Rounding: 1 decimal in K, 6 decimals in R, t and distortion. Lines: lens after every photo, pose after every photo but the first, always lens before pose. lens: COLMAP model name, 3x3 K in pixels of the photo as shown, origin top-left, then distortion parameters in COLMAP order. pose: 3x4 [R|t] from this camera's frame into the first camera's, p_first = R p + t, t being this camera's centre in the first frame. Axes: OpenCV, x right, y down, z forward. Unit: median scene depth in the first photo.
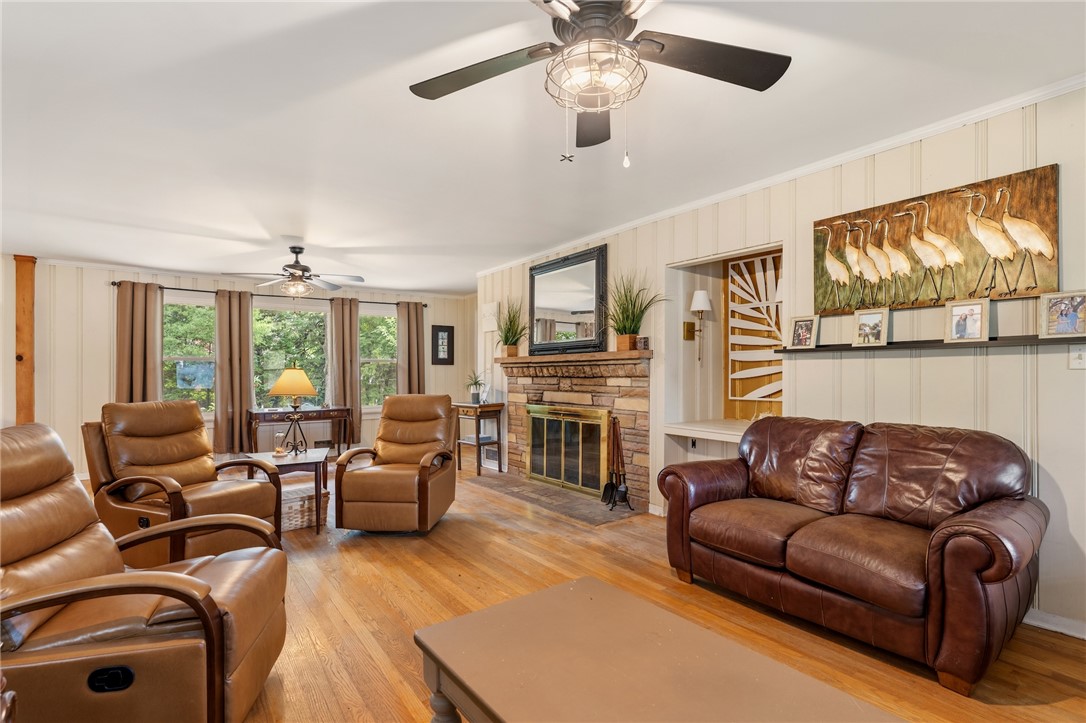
lens RADIAL K [[519.7, 0, 541.8], [0, 519.7, 362.1], [0, 0, 1]] dist [-0.000460, -0.000381]
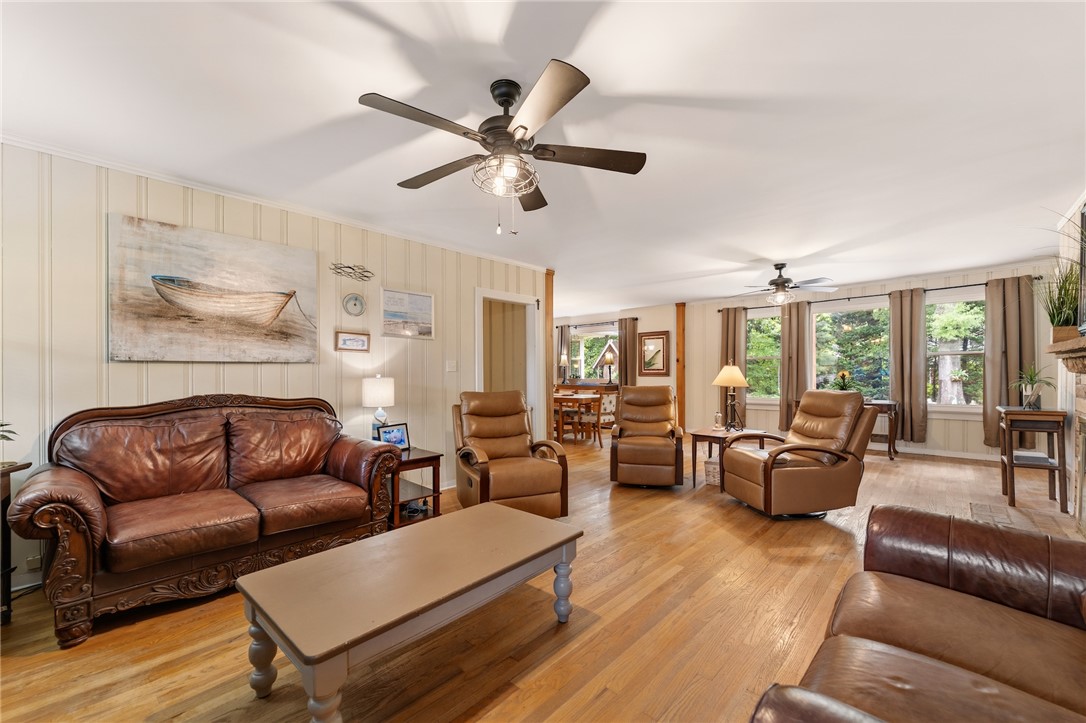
lens RADIAL K [[446.8, 0, 543.0], [0, 446.8, 361.5], [0, 0, 1]] dist [0.000506, 0.000052]
pose [[0.197567, -0.019014, -0.980105, 0.458670], [0.027108, 0.999535, -0.013927, 0.004299], [0.979914, -0.023817, 0.197991, 0.273083]]
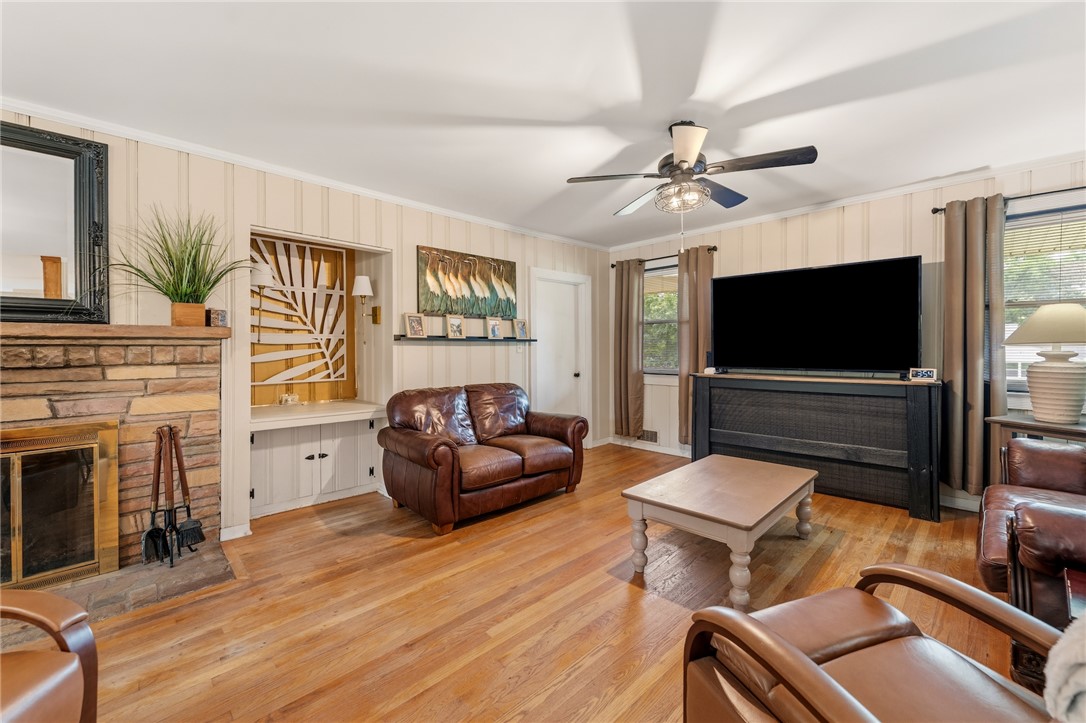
lens RADIAL K [[440.2, 0, 544.5], [0, 440.2, 349.8], [0, 0, 1]] dist [-0.000633, -0.000093]
pose [[-0.153519, 0.004881, 0.988134, -0.442379], [-0.015424, 0.999854, -0.007335, 0.006077], [-0.988025, -0.016367, -0.153421, 0.558226]]
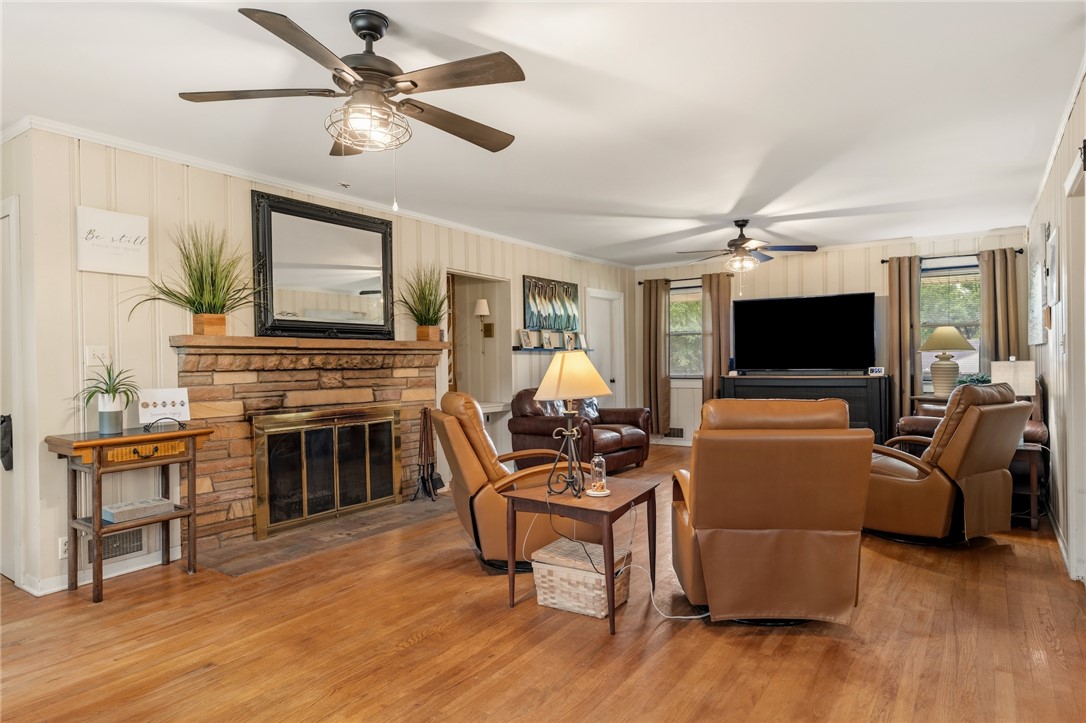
lens RADIAL K [[638.8, 0, 543.0], [0, 638.8, 361.5], [0, 0, 1]] dist [0.000231, -0.000455]
pose [[-0.338897, 0.012509, 0.940740, -0.980318], [-0.003679, 0.999886, -0.014620, 0.031747], [-0.940816, -0.008416, -0.338812, 1.094733]]
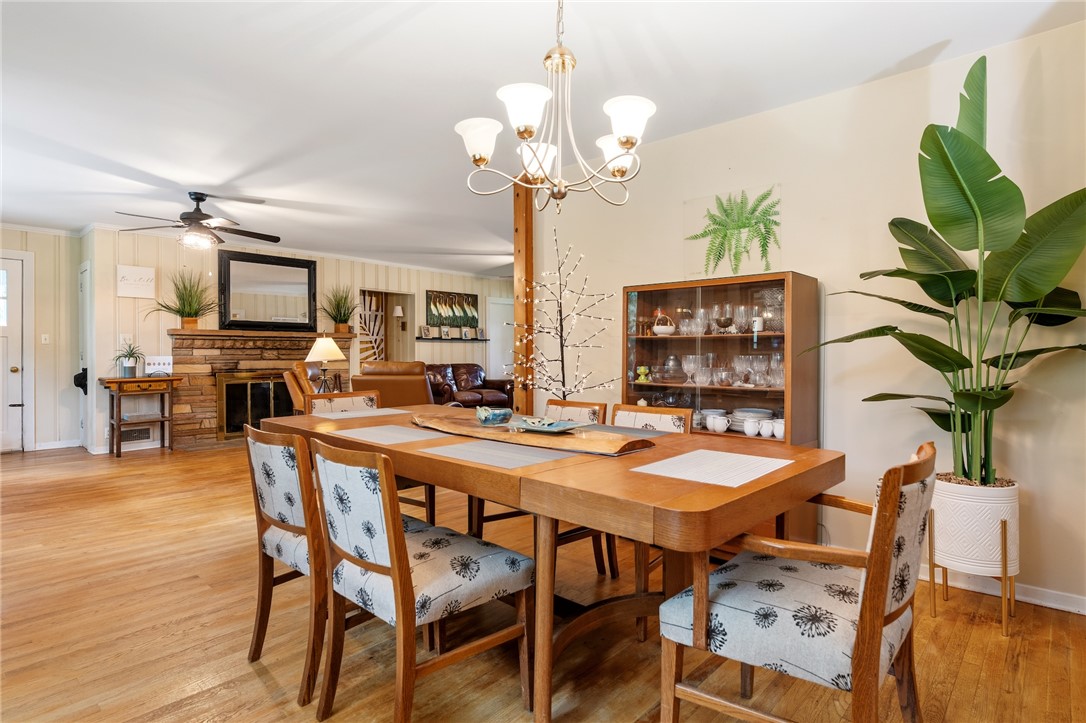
lens RADIAL K [[563.3, 0, 542.2], [0, 563.3, 354.6], [0, 0, 1]] dist [0.002689, 0.000270]
pose [[-0.210776, 0.005818, 0.977517, -1.567863], [-0.016018, 0.999827, -0.009405, 0.048634], [-0.977403, -0.017640, -0.210646, 0.677337]]
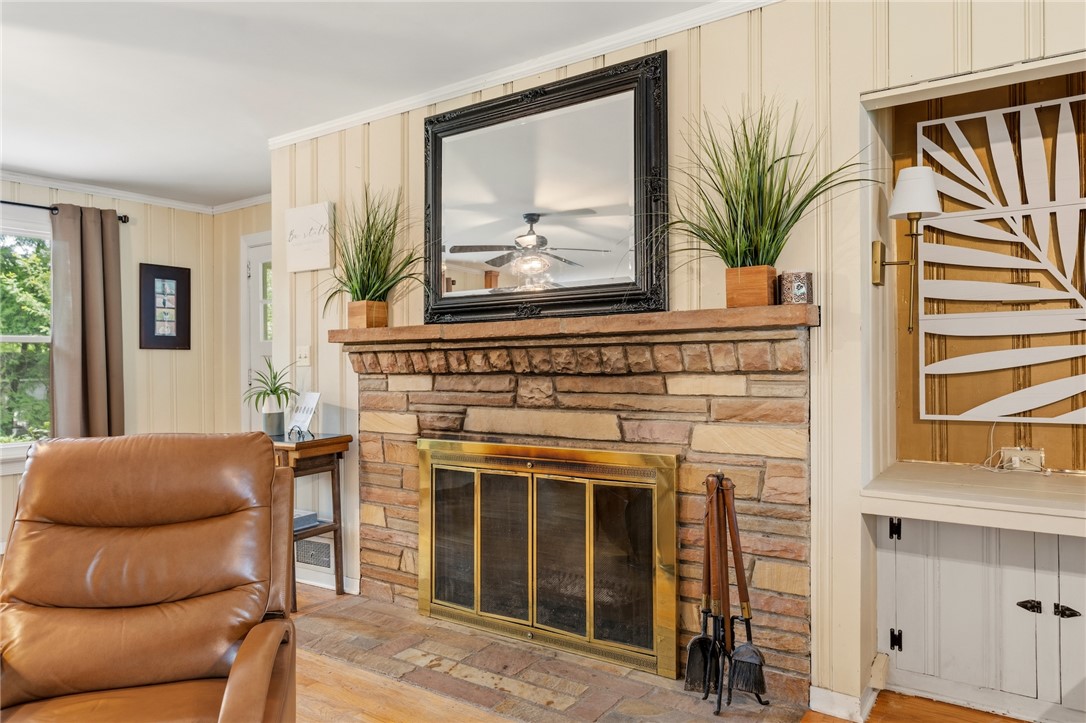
lens RADIAL K [[710.7, 0, 540.8], [0, 710.7, 358.8], [0, 0, 1]] dist [-0.000883, 0.000423]
pose [[0.939896, -0.000681, 0.341461, -0.157340], [-0.002645, 0.999953, 0.009275, 0.011827], [-0.341451, -0.009621, 0.939850, 0.487911]]
